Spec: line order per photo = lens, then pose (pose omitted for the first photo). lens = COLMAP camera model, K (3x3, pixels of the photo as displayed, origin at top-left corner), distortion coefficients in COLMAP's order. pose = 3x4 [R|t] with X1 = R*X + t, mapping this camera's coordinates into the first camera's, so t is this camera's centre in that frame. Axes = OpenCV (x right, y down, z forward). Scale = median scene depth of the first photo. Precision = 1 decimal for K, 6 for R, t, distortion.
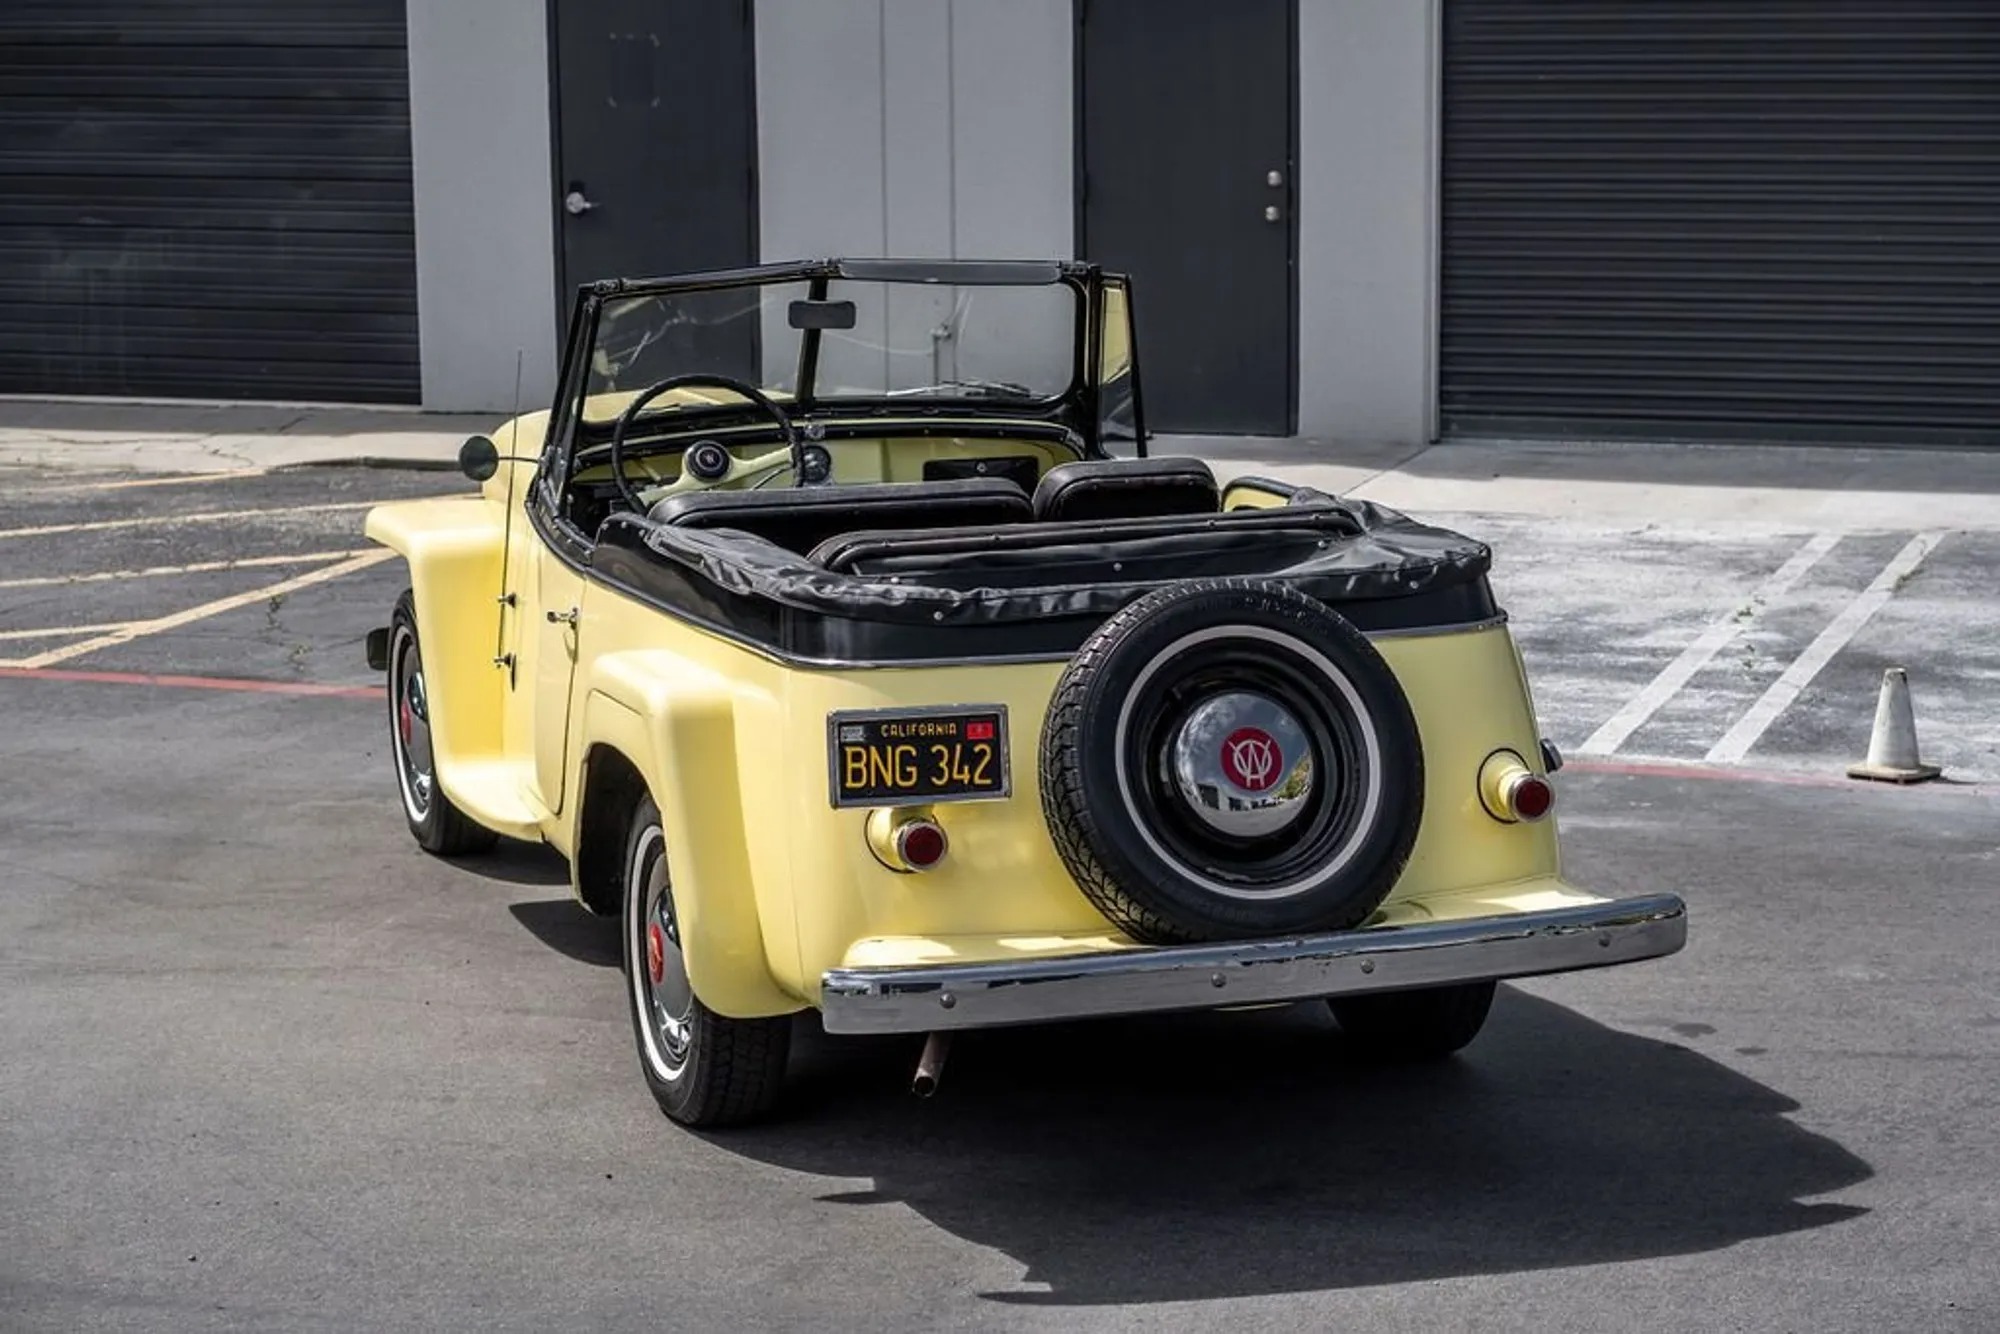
lens RADIAL K [[4252.1, 0, 996.7], [0, 4252.1, 665.5], [0, 0, 1]] dist [0.062023, 0.055697]
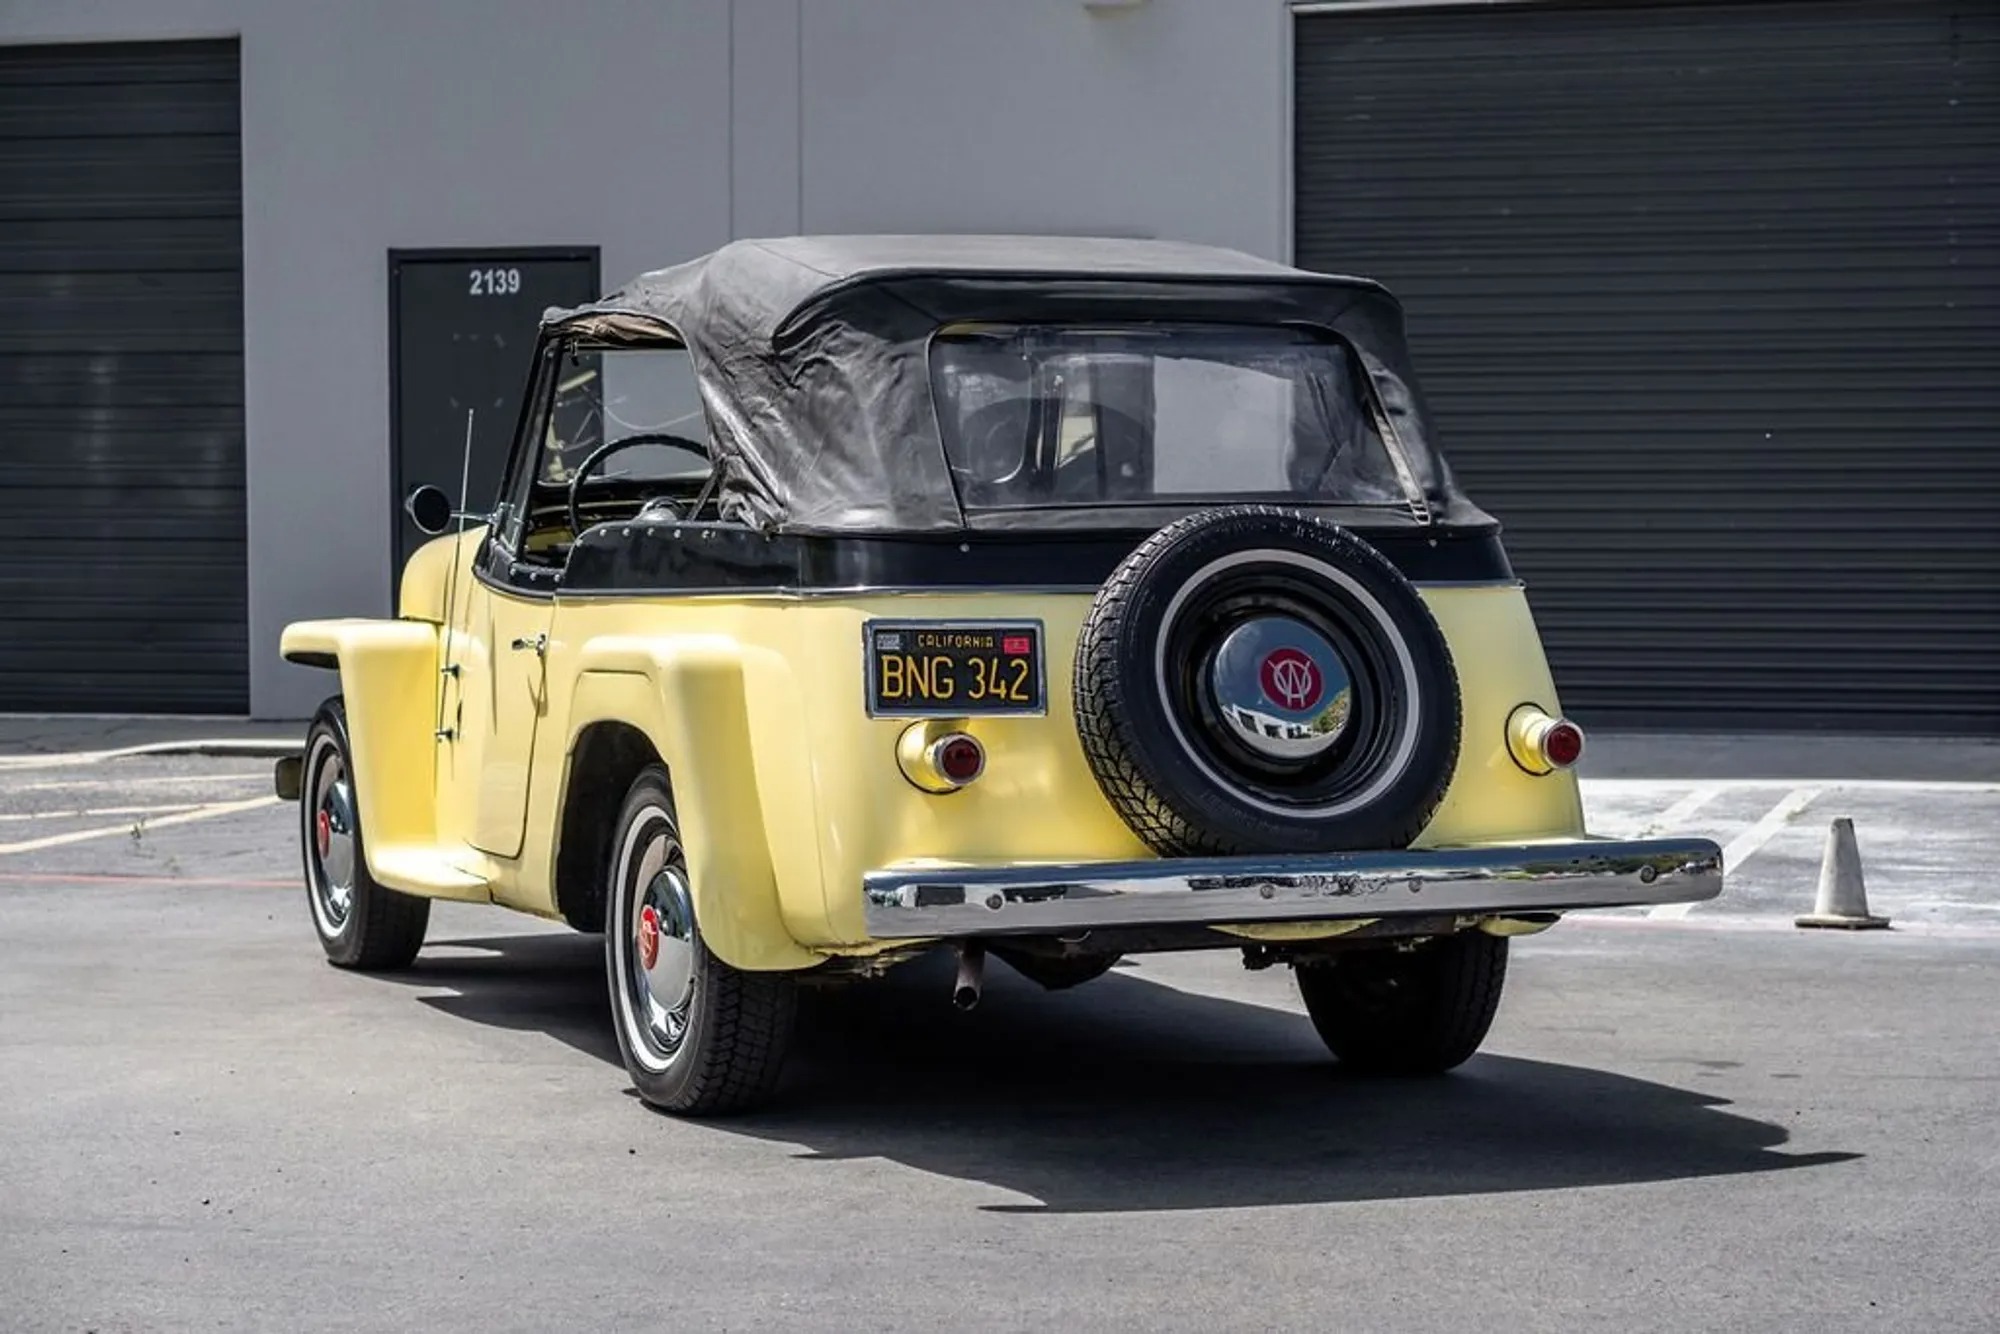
lens RADIAL K [[4304.1, 0, 1001.3], [0, 4304.1, 674.3], [0, 0, 1]] dist [0.066205, 0.176440]
pose [[0.997941, 0.006434, 0.063812, -0.069482], [0.001669, 0.992013, -0.126125, 0.144545], [-0.064114, 0.125972, 0.989960, 0.021933]]
